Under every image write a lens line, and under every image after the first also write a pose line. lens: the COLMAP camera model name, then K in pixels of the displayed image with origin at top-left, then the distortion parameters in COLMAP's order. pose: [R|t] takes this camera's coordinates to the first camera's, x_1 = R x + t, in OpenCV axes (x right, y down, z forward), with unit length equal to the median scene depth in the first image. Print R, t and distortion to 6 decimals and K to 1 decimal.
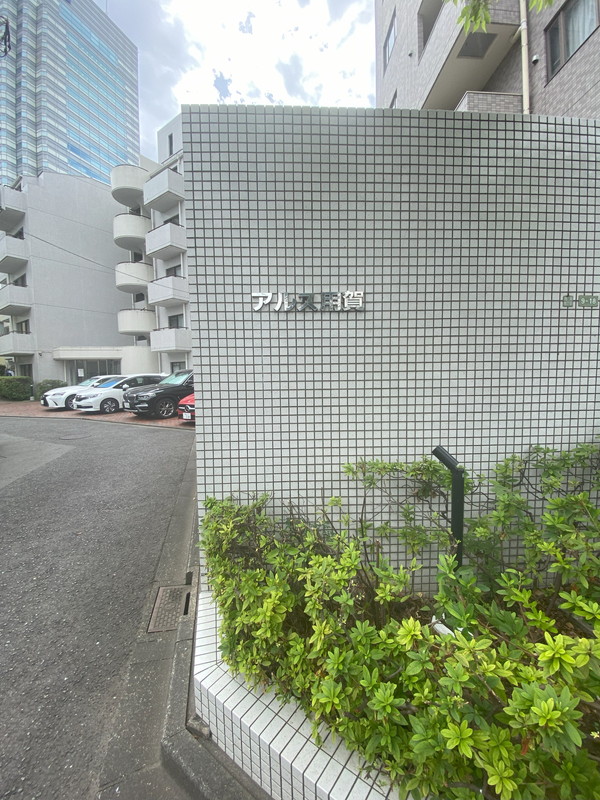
lens RADIAL K [[320.0, 0, 300.0], [0, 320.0, 400.0], [0, 0, 1]] dist [0.003728, 0.000300]
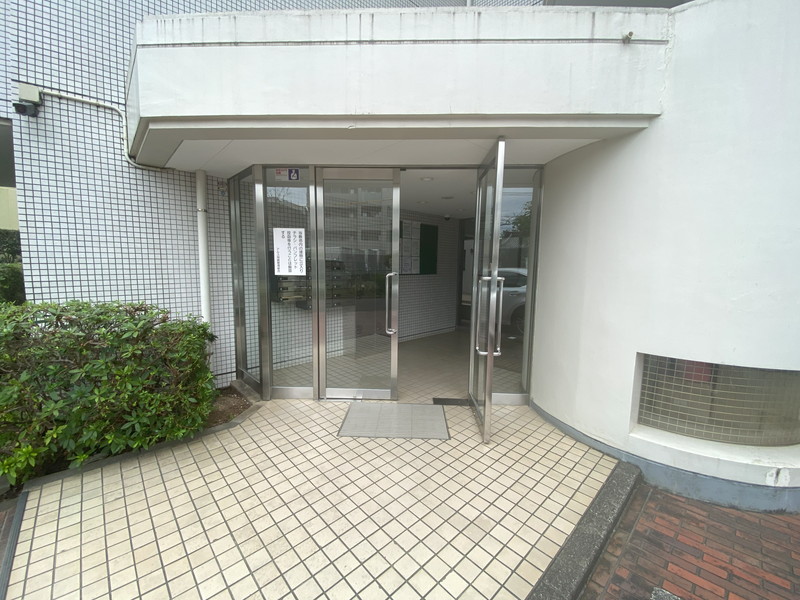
lens RADIAL K [[320.0, 0, 400.0], [0, 320.0, 300.0], [0, 0, 1]] dist [0.003728, 0.000300]
pose [[0.982140, 0.055923, -0.179651, -0.630374], [-0.051216, 0.998214, 0.030738, -0.071985], [0.181049, -0.020988, 0.983250, 0.899577]]
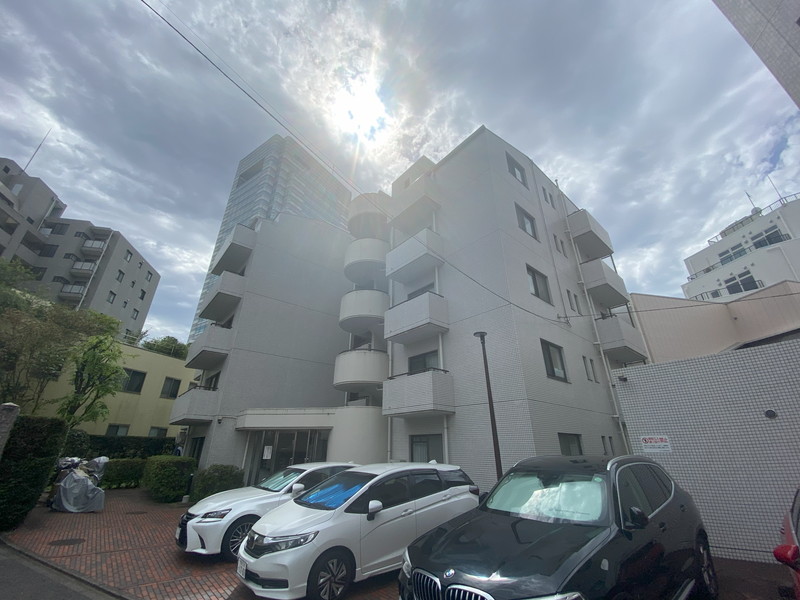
lens RADIAL K [[320.0, 0, 400.0], [0, 320.0, 300.0], [0, 0, 1]] dist [0.003728, 0.000300]
pose [[0.975138, -0.083710, -0.205178, -0.294266], [-0.028432, 0.870988, -0.490481, -0.047196], [0.219765, 0.484121, 0.846954, 0.405606]]
